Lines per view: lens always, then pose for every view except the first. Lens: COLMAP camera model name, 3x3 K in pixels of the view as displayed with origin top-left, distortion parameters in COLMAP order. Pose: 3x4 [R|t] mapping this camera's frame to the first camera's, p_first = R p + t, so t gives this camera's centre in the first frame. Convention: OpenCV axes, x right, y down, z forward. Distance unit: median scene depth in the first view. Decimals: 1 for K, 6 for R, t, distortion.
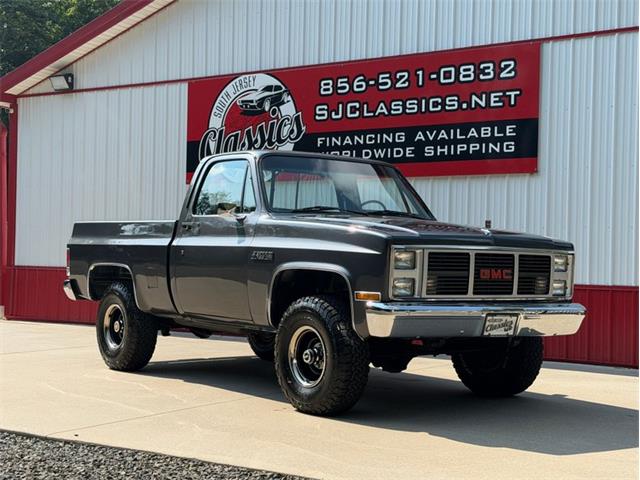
lens RADIAL K [[1027.8, 0, 313.3], [0, 1027.8, 238.7], [0, 0, 1]] dist [0.141189, 0.000000]
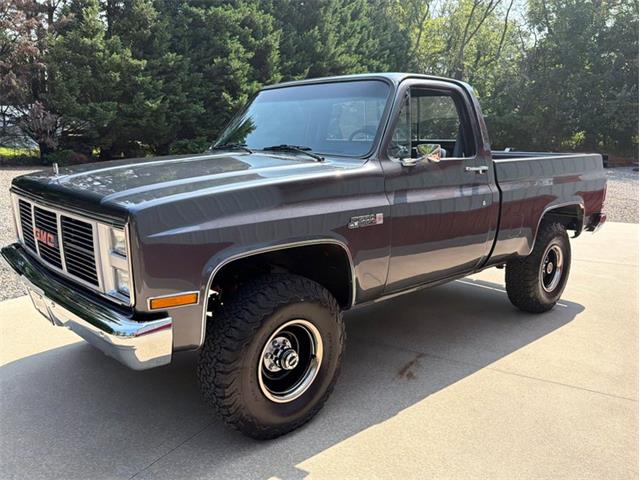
lens RADIAL K [[525.4, 0, 318.9], [0, 525.4, 238.5], [0, 0, 1]] dist [0.067809, -0.105367]
pose [[0.096453, 0.166171, -0.981368, 0.352834], [0.001491, 0.985940, 0.167092, -0.017353], [0.995336, -0.017579, 0.094850, 0.716188]]
